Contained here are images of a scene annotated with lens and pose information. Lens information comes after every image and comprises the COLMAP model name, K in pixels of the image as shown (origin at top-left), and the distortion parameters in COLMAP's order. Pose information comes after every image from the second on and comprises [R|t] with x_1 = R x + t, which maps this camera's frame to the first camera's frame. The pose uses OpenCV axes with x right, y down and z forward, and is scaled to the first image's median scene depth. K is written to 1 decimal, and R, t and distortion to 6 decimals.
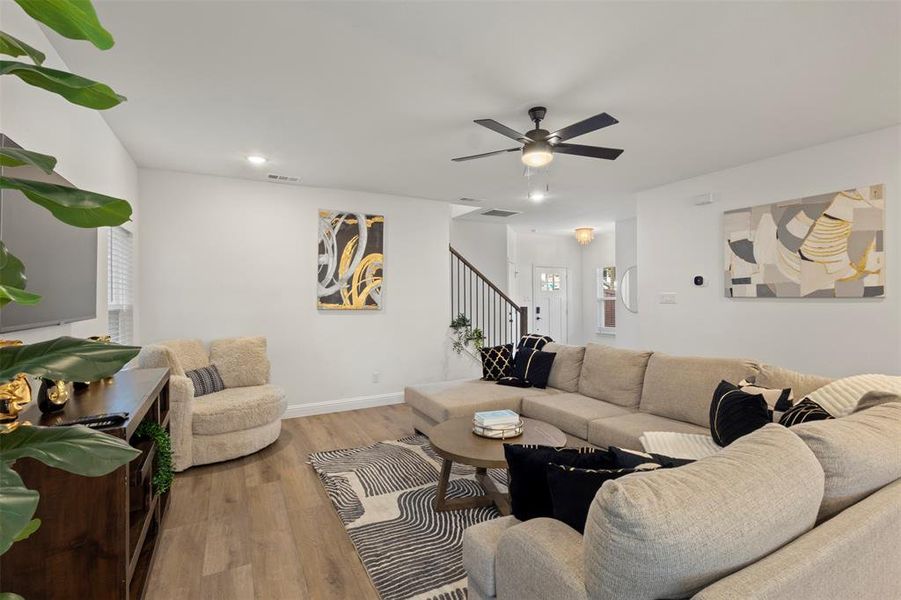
lens RADIAL K [[415.0, 0, 449.2], [0, 415.0, 296.5], [0, 0, 1]] dist [0.001900, 0.001067]
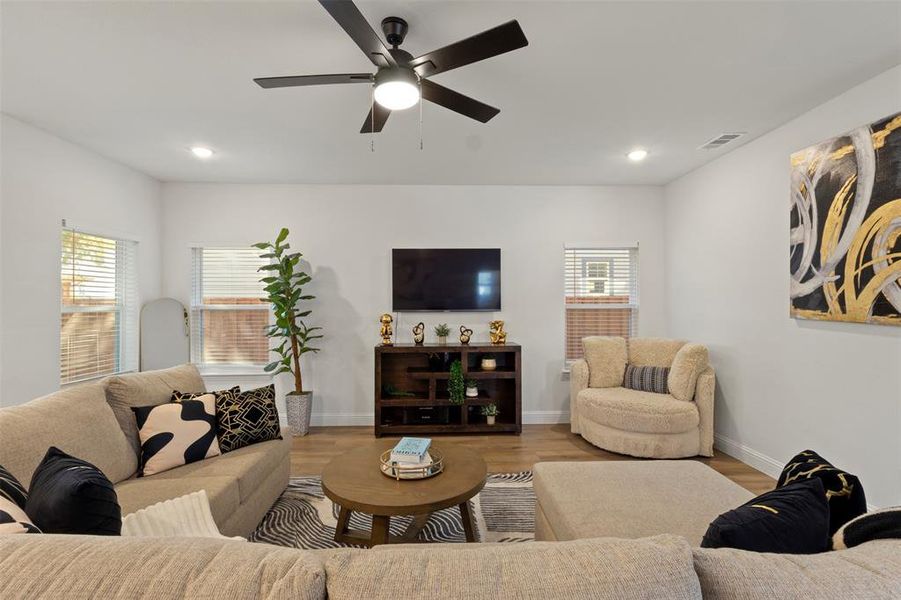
lens RADIAL K [[415.0, 0, 449.9], [0, 415.0, 299.0], [0, 0, 1]] dist [0.001900, 0.001067]
pose [[-0.427956, 0.006953, -0.903773, 0.448512], [0.007290, 0.999964, 0.004241, -0.003610], [0.903770, -0.004774, -0.427991, 0.787971]]
